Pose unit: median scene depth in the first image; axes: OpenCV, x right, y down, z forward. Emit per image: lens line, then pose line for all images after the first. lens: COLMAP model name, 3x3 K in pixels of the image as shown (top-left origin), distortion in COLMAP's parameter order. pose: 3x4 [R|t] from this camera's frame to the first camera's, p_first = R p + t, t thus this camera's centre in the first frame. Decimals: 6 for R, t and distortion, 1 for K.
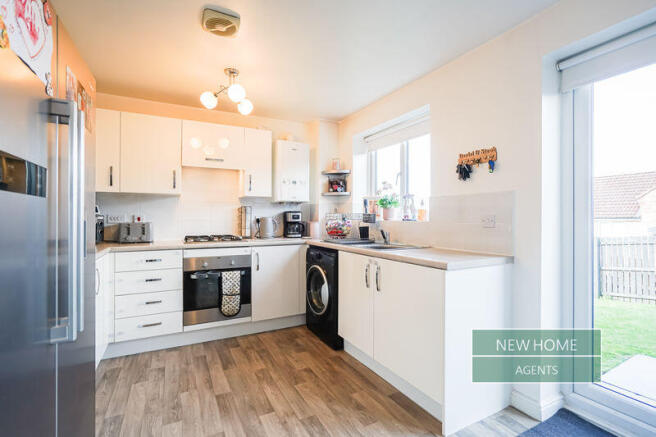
lens RADIAL K [[304.8, 0, 331.9], [0, 304.8, 212.5], [0, 0, 1]] dist [-0.026683, 0.011295]
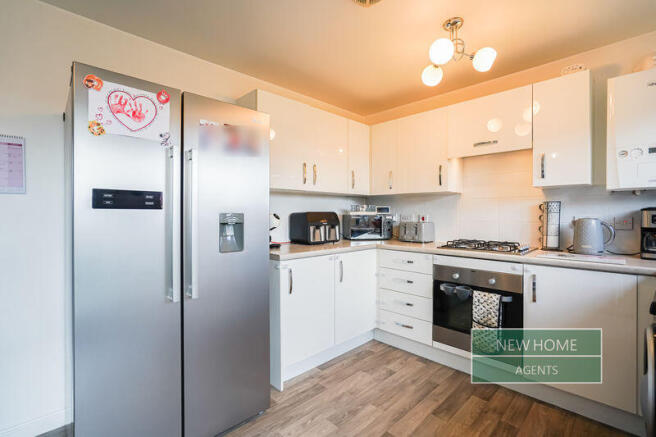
lens RADIAL K [[304.8, 0, 324.9], [0, 304.8, 213.3], [0, 0, 1]] dist [-0.026683, 0.011295]
pose [[0.258512, 0.000540, -0.966008, 0.252560], [0.013943, 0.999894, 0.004290, -0.005443], [0.965907, -0.014578, 0.258477, 0.413619]]
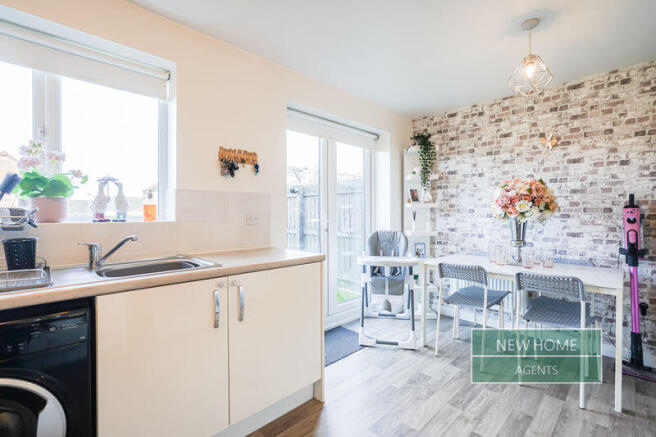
lens RADIAL K [[280.2, 0, 327.7], [0, 280.2, 218.7], [0, 0, 1]] dist [-0.004140, -0.000274]
pose [[-0.242900, -0.019625, 0.969853, -0.697254], [-0.010641, 0.999789, 0.017566, 0.009862], [-0.969993, -0.006053, -0.243058, 1.292432]]
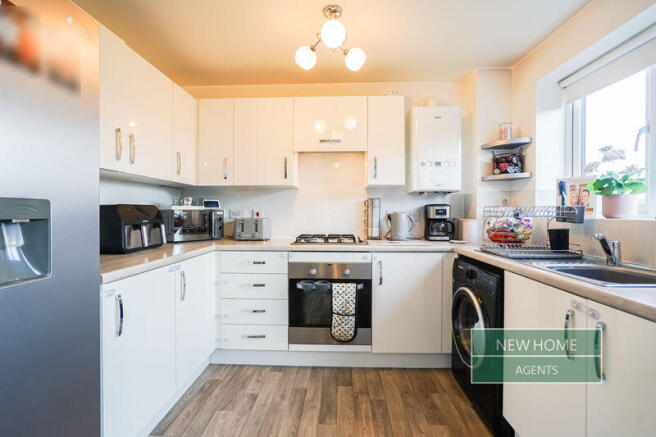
lens RADIAL K [[304.8, 0, 329.5], [0, 304.8, 212.3], [0, 0, 1]] dist [-0.026683, 0.011295]
pose [[0.857952, 0.000949, -0.513729, 0.027649], [0.007000, 0.999884, 0.013537, 0.004114], [0.513683, -0.015211, 0.857845, 0.308360]]
